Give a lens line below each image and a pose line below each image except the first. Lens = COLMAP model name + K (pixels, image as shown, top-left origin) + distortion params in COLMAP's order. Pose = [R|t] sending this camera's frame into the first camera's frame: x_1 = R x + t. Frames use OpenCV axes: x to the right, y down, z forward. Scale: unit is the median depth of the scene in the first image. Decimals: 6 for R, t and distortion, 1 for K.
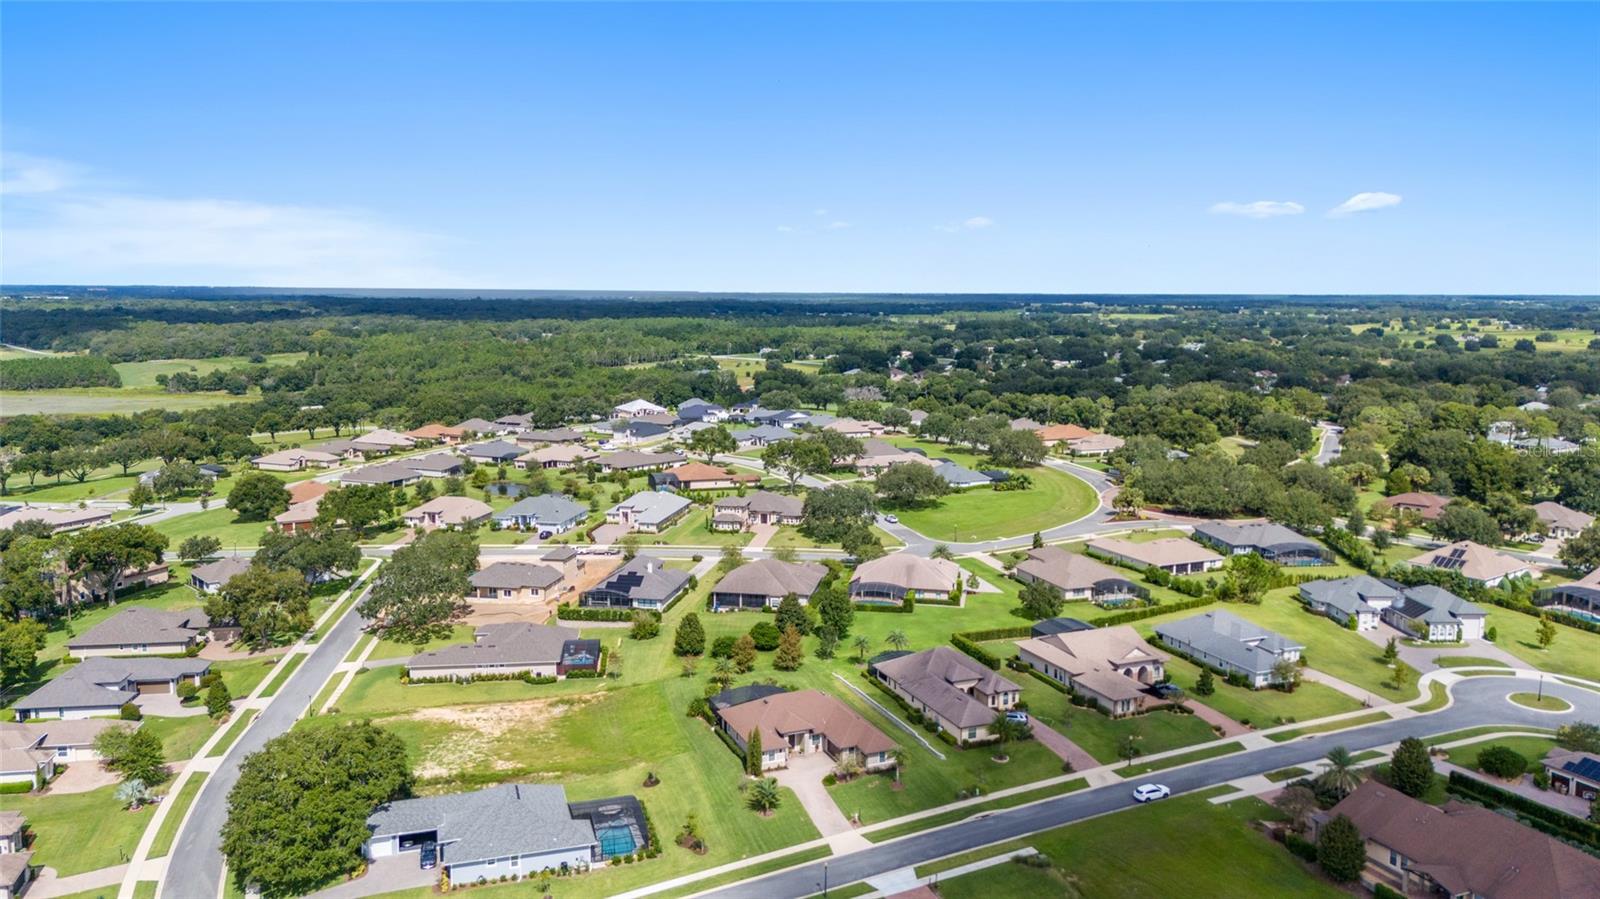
lens RADIAL K [[1166.0, 0, 804.4], [0, 1166.0, 458.5], [0, 0, 1]] dist [0.104981, -0.114752]
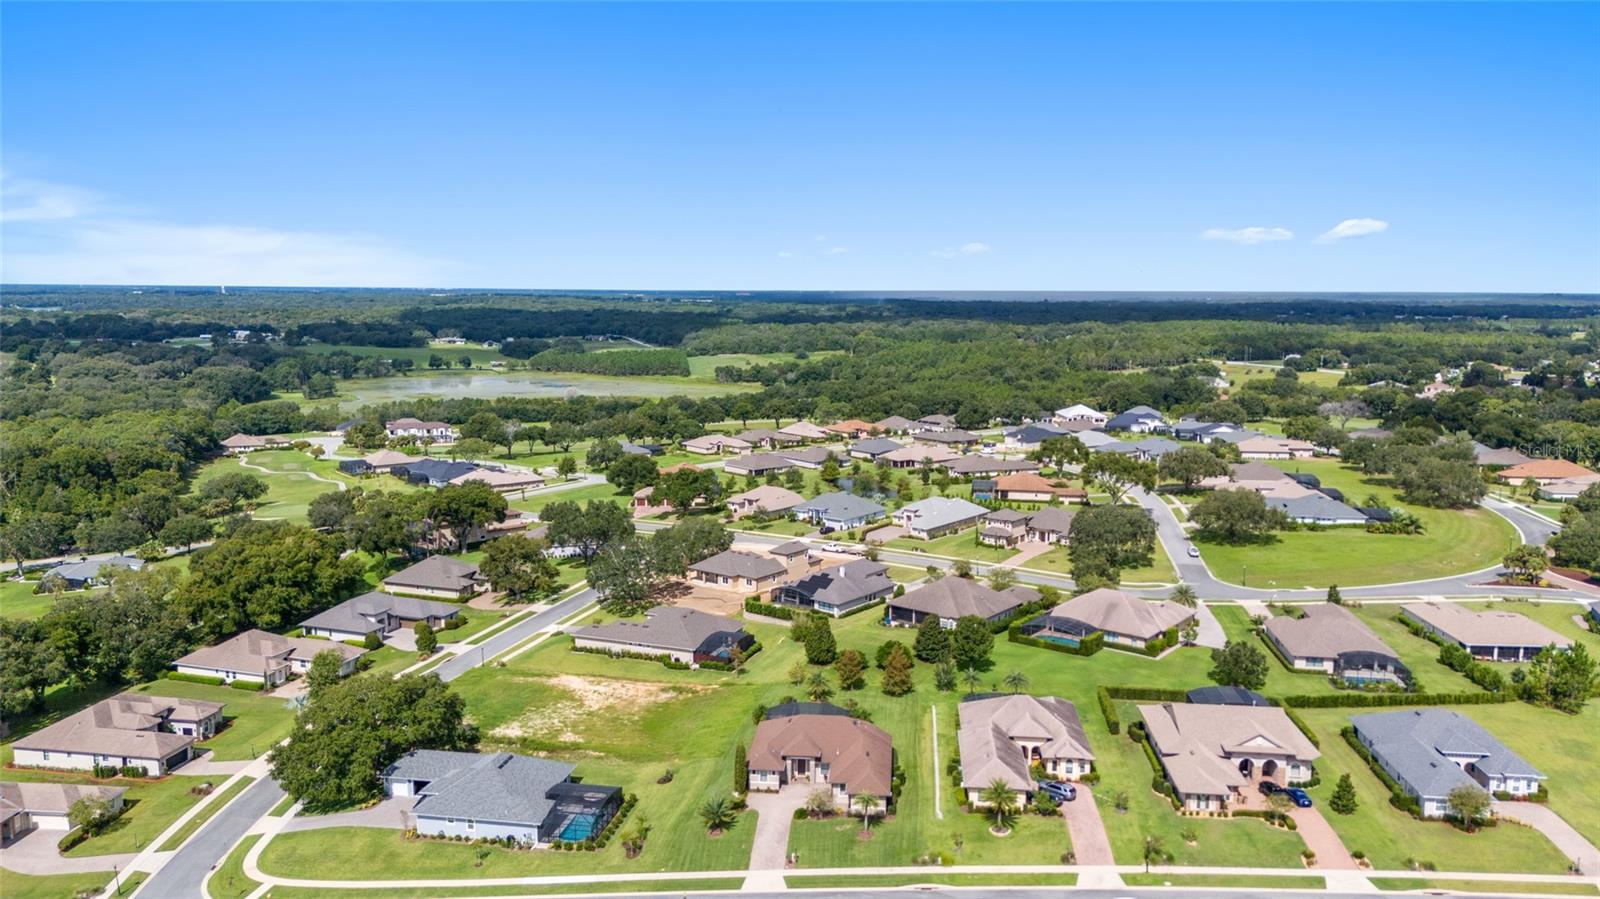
lens RADIAL K [[1166.0, 0, 804.4], [0, 1166.0, 458.5], [0, 0, 1]] dist [0.104981, -0.114752]
pose [[0.885058, 0.066768, -0.460666, 0.343023], [-0.067540, 0.997606, 0.014829, -0.017190], [0.460554, 0.017989, 0.887449, 0.130271]]
